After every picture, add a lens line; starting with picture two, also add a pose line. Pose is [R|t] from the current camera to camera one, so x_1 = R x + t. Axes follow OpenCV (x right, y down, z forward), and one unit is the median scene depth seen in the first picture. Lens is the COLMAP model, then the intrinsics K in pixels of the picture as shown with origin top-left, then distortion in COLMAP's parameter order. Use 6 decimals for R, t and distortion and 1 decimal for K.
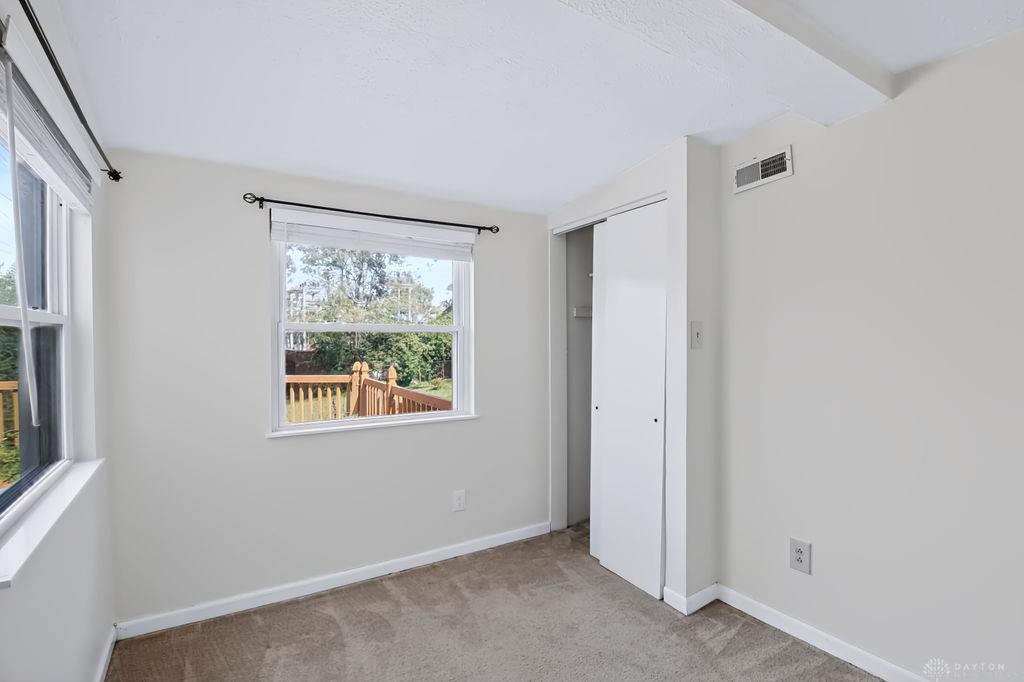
lens RADIAL K [[492.3, 0, 515.7], [0, 492.3, 345.5], [0, 0, 1]] dist [-0.022611, -0.000726]
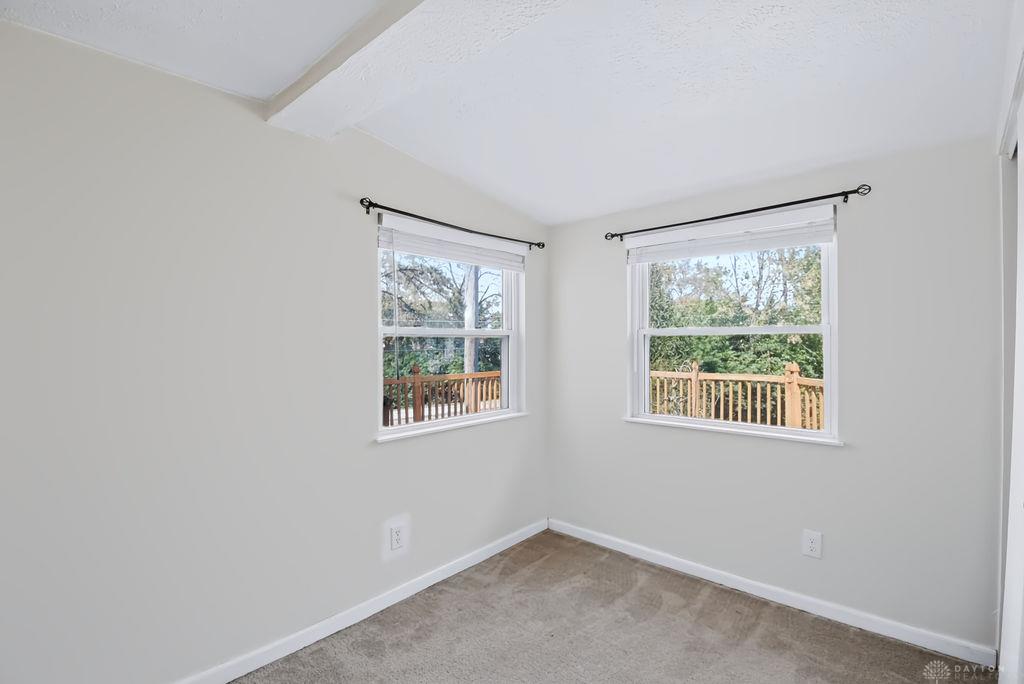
lens RADIAL K [[472.7, 0, 512.0], [0, 472.7, 342.0], [0, 0, 1]] dist [-0.000963, -0.000062]
pose [[0.274534, -0.004296, -0.961568, 0.603365], [-0.009110, 0.999934, -0.007068, -0.002734], [0.961534, 0.010700, 0.274476, 0.389114]]
